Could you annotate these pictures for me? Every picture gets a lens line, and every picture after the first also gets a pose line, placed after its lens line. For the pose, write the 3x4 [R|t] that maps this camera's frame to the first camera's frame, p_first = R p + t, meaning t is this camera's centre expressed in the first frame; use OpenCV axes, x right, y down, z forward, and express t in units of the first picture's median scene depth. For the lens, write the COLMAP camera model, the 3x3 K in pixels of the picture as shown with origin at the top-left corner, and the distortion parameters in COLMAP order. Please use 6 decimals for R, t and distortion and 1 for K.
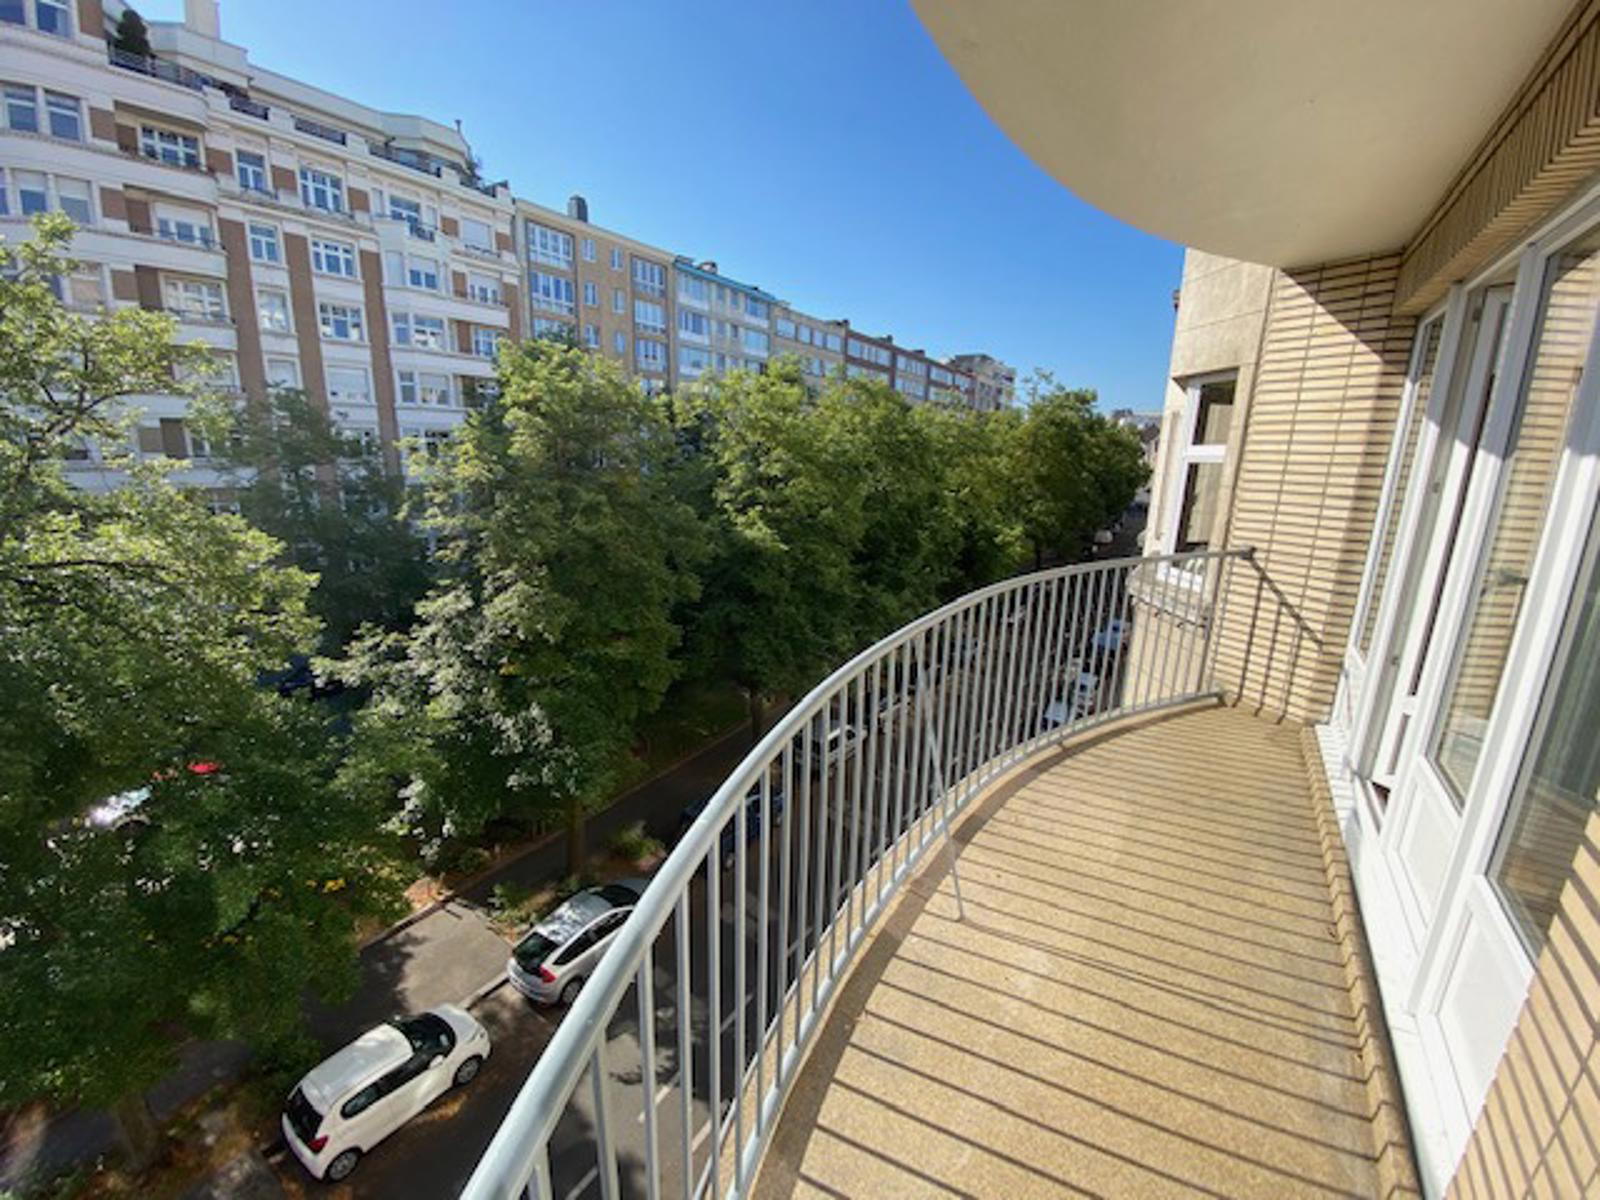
lens RADIAL K [[649.6, 0, 799.5], [0, 649.6, 595.3], [0, 0, 1]] dist [0.024541, -0.000527]
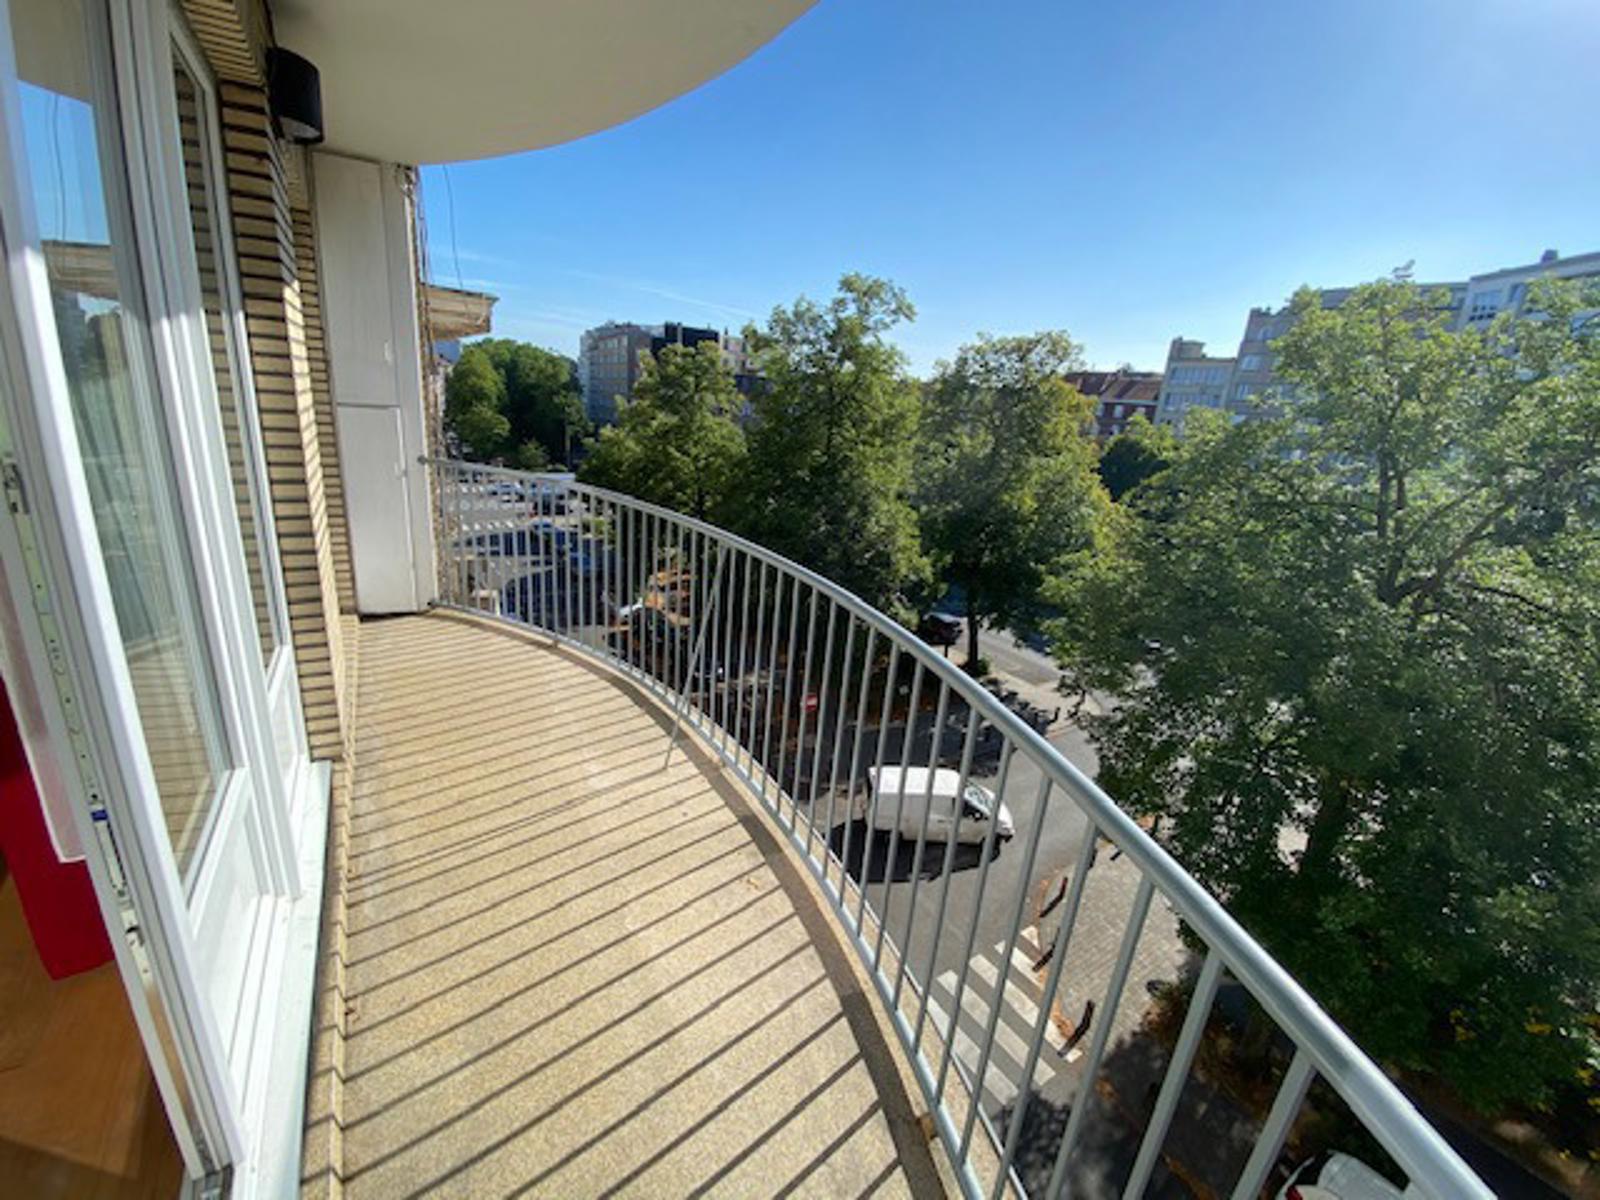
lens RADIAL K [[649.6, 0, 801.7], [0, 649.6, 601.1], [0, 0, 1]] dist [0.024541, -0.000527]
pose [[-0.407099, 0.212700, -0.888273, 1.073926], [-0.306446, 0.884333, 0.352202, -0.264320], [0.860442, 0.415588, -0.294831, 1.352833]]
